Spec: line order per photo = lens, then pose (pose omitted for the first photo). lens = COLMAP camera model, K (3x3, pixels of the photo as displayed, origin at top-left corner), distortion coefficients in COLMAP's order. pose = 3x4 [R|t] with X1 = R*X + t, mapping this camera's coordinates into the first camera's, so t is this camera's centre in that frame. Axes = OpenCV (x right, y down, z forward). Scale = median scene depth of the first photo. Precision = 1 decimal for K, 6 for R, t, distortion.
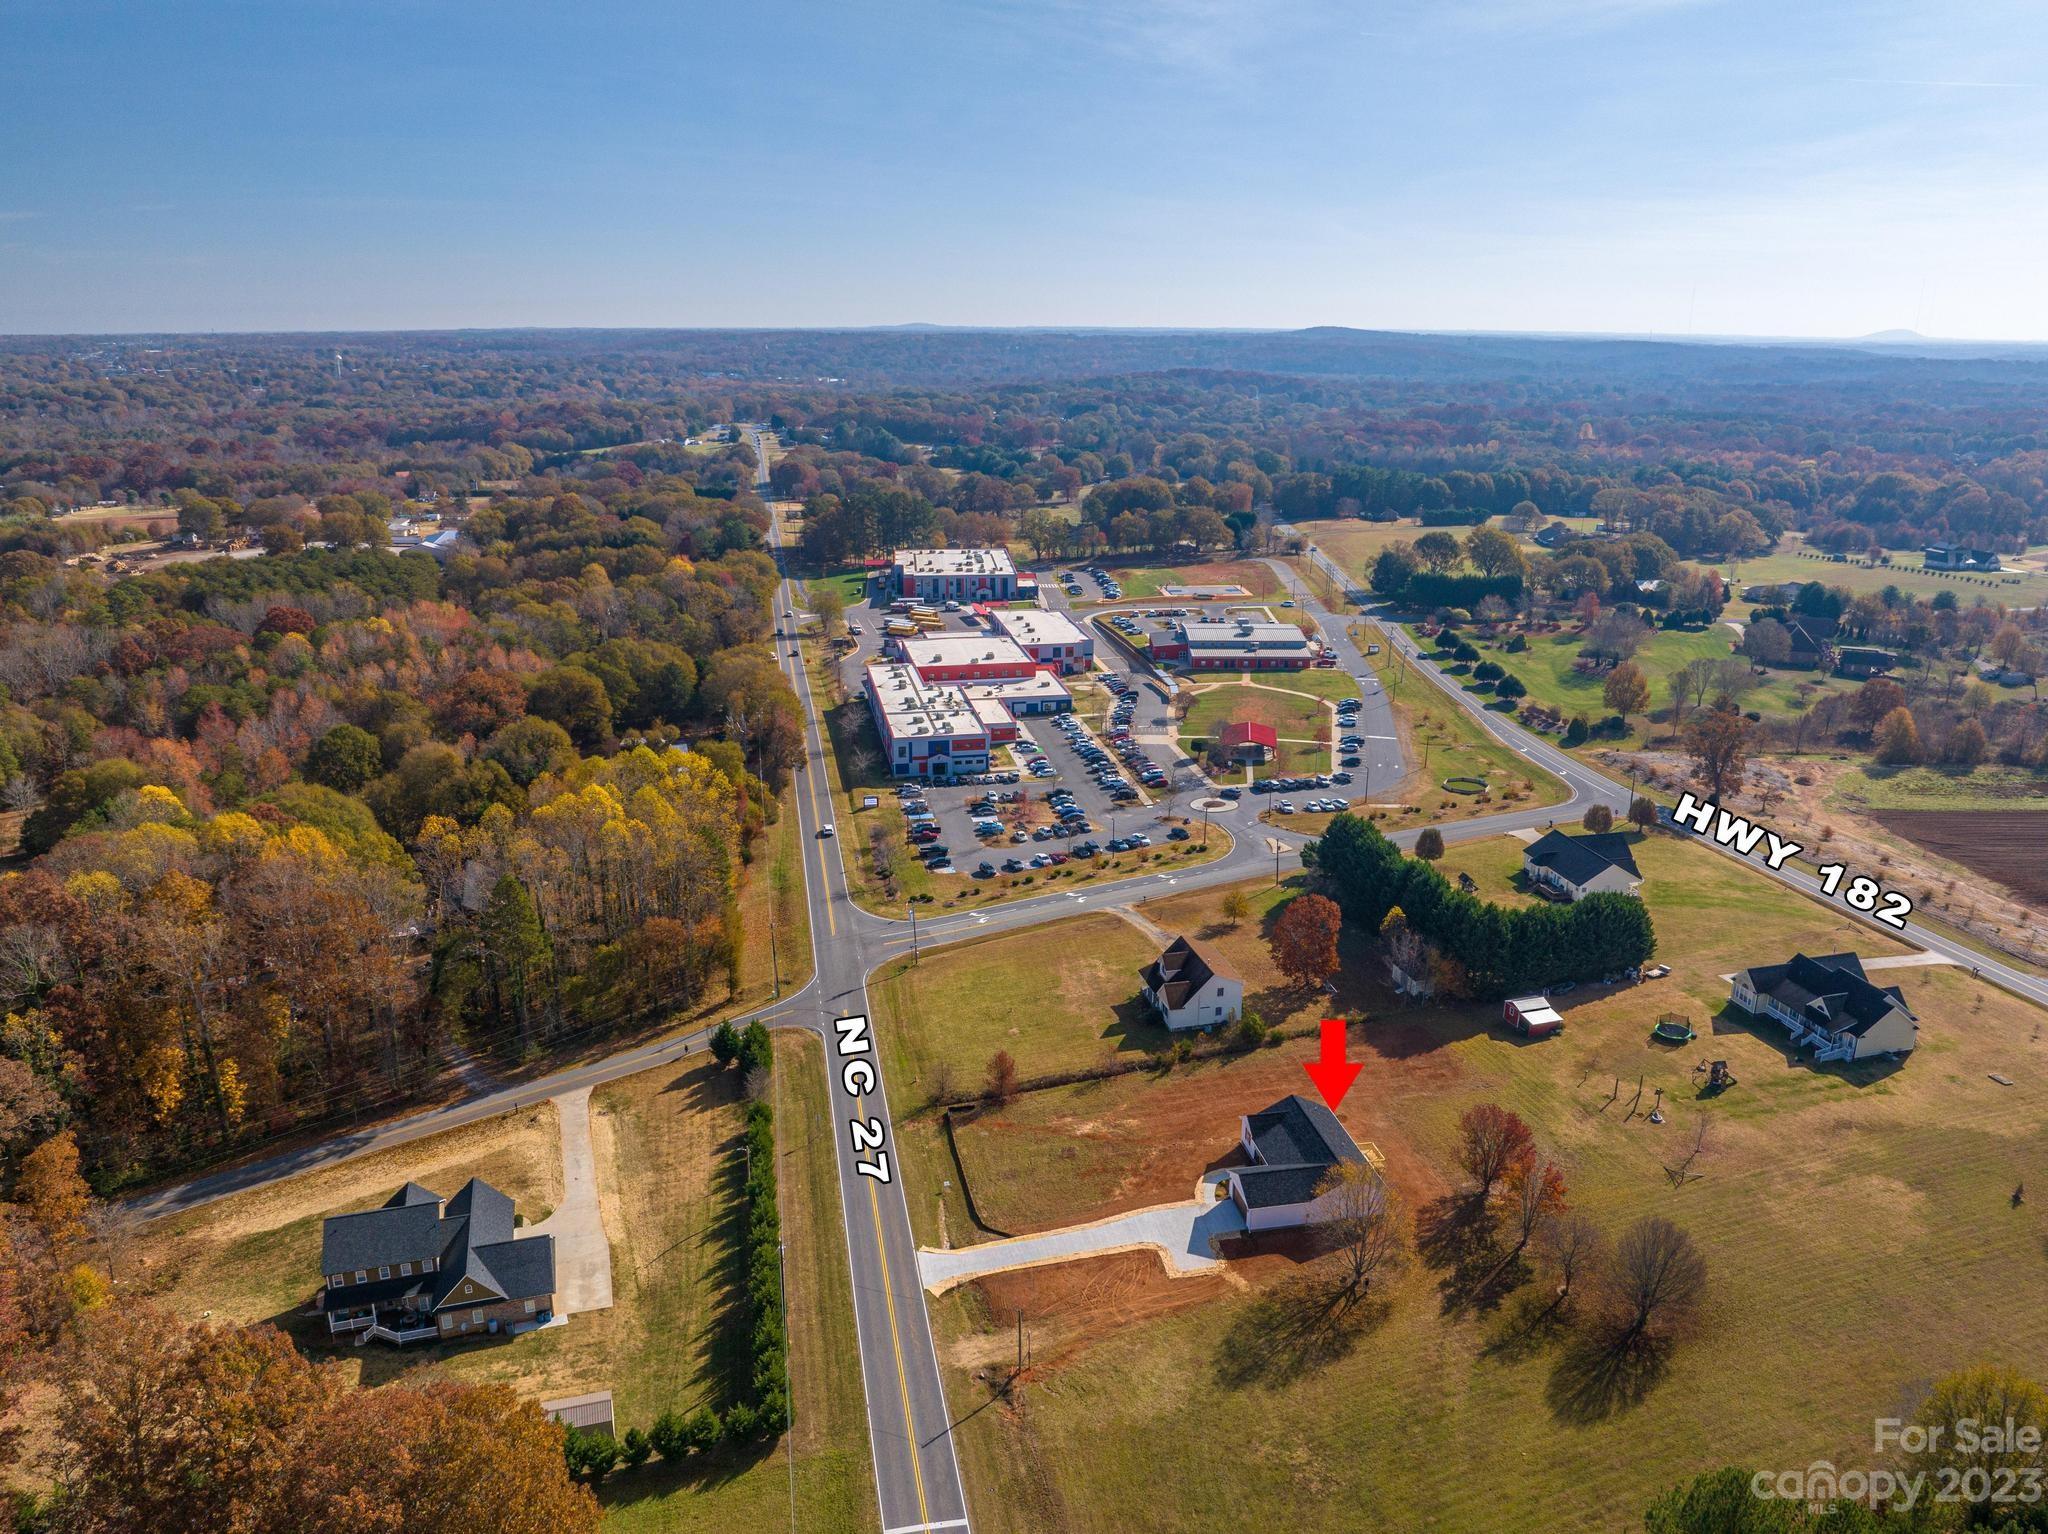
lens RADIAL K [[1447.0, 0, 1028.5], [0, 1447.0, 755.6], [0, 0, 1]] dist [-0.044078, 0.002540]
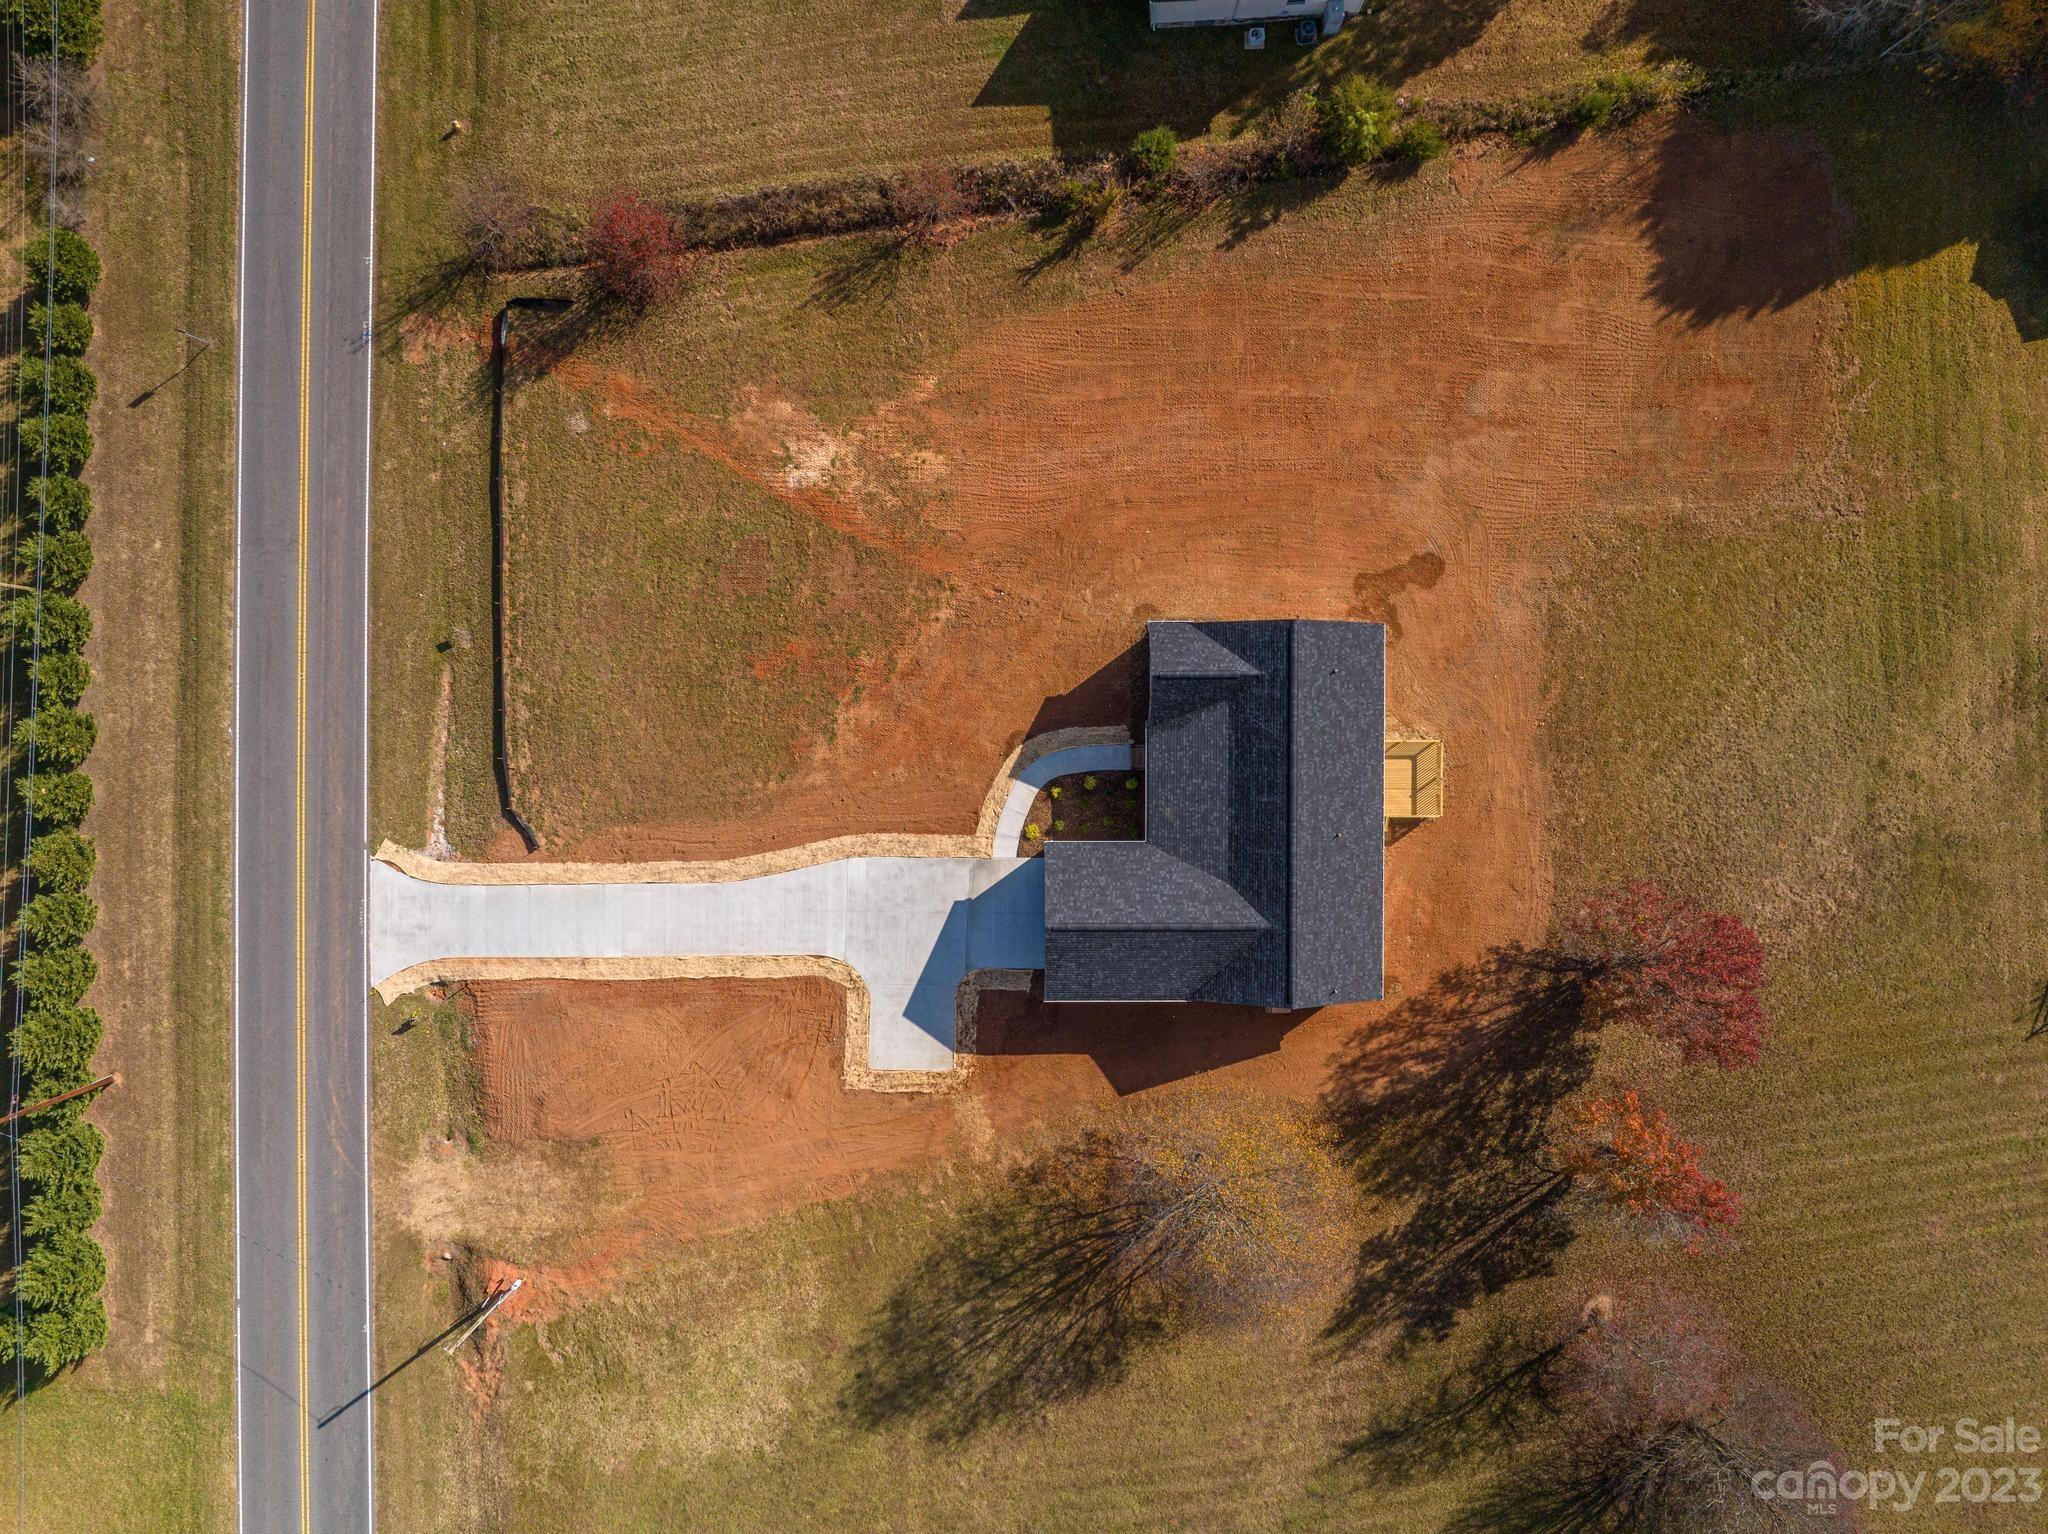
lens RADIAL K [[1447.0, 0, 1028.5], [0, 1447.0, 755.6], [0, 0, 1]] dist [-0.044078, 0.002540]
pose [[0.982809, 0.184595, 0.003257, 0.137313], [-0.053001, 0.265202, 0.962735, -0.144282], [0.176852, -0.946358, 0.270427, 0.986745]]
